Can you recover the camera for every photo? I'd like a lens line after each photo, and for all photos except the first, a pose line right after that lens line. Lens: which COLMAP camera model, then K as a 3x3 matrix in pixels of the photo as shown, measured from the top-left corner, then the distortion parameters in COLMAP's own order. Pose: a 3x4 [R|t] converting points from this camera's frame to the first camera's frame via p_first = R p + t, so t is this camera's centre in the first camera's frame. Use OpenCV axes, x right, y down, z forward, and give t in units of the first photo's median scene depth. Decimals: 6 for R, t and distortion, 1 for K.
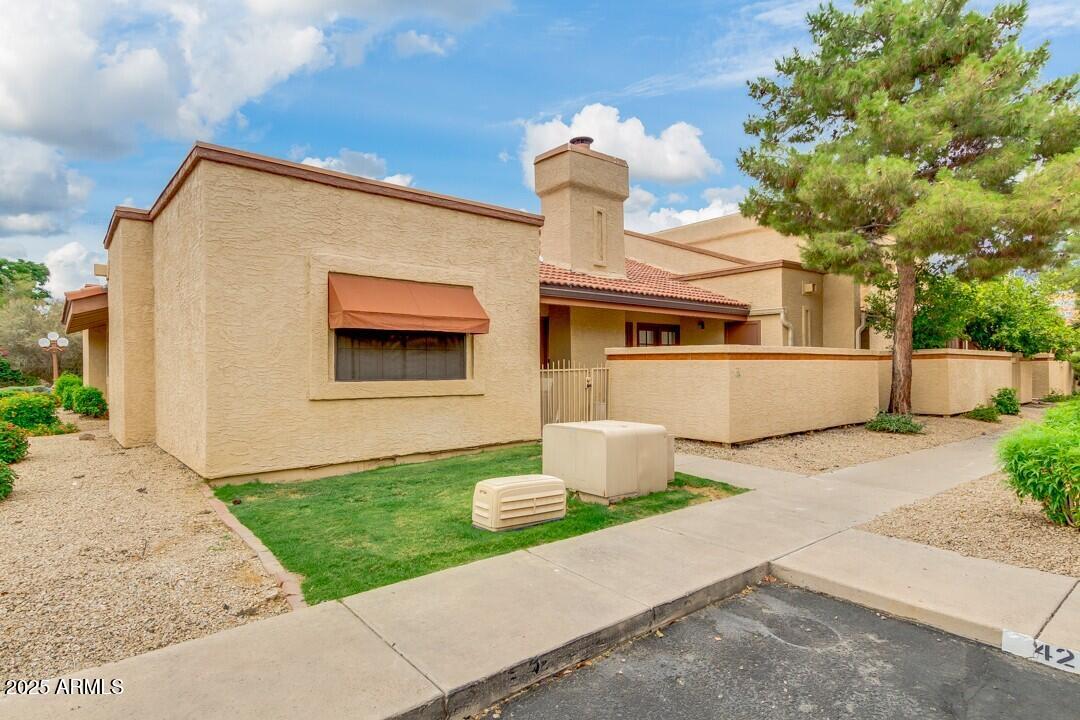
lens RADIAL K [[577.5, 0, 537.5], [0, 577.5, 363.3], [0, 0, 1]] dist [0.034803, -0.013818]
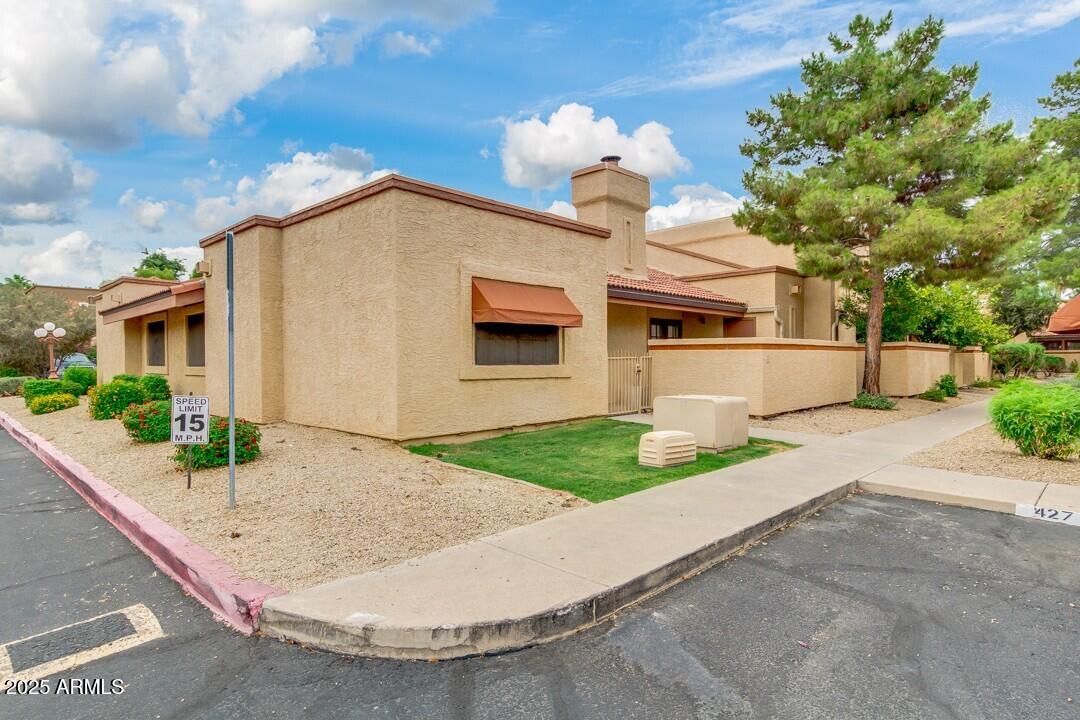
lens RADIAL K [[584.3, 0, 534.3], [0, 584.3, 363.0], [0, 0, 1]] dist [0.023165, -0.002467]
pose [[0.995166, 0.000060, 0.098211, -0.211289], [-0.001070, 0.999947, 0.010228, 0.008464], [-0.098205, -0.010284, 0.995113, -0.156621]]
